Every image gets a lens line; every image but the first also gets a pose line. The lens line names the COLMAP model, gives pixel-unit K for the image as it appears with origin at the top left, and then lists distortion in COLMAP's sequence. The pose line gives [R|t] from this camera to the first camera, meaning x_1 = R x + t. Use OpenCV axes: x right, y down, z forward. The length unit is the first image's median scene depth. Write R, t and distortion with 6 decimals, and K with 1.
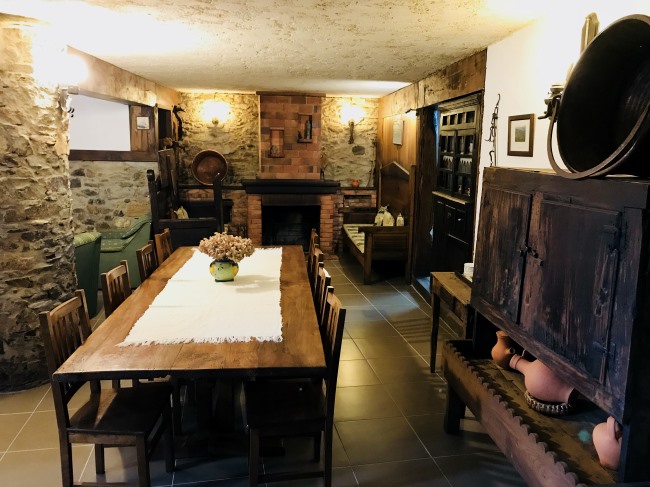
lens RADIAL K [[531.3, 0, 322.6], [0, 531.3, 247.4], [0, 0, 1]] dist [0.053837, -0.054169]
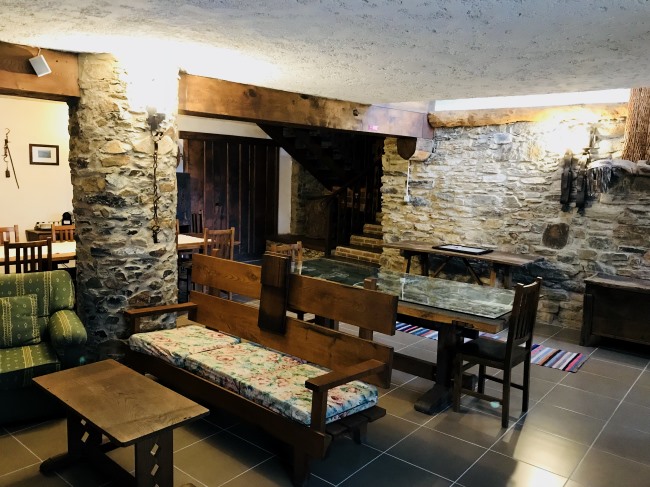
lens RADIAL K [[531.3, 0, 327.1], [0, 531.3, 241.1], [0, 0, 1]] dist [0.053837, -0.054169]
pose [[-0.637542, -0.131467, 0.759115, -0.829965], [0.104561, 0.961450, 0.254324, -0.131336], [-0.763287, 0.241517, -0.599219, 0.648878]]
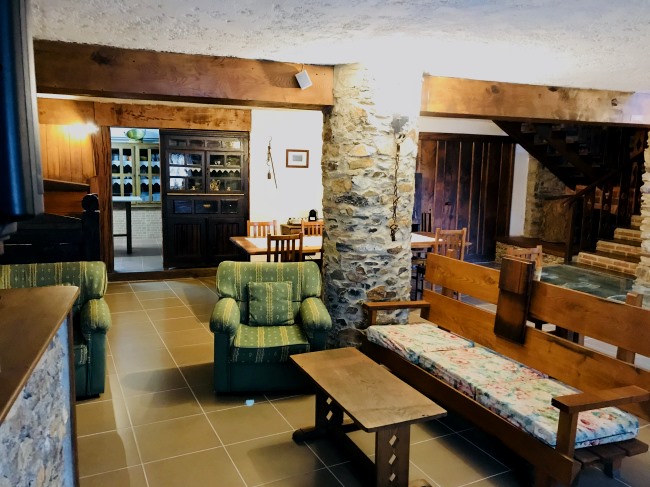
lens RADIAL K [[531.3, 0, 329.1], [0, 531.3, 242.0], [0, 0, 1]] dist [0.053837, -0.054169]
pose [[-0.280083, -0.154833, 0.947407, -0.823032], [0.157111, 0.966207, 0.204352, -0.134567], [-0.947032, 0.206083, -0.246292, 0.660285]]
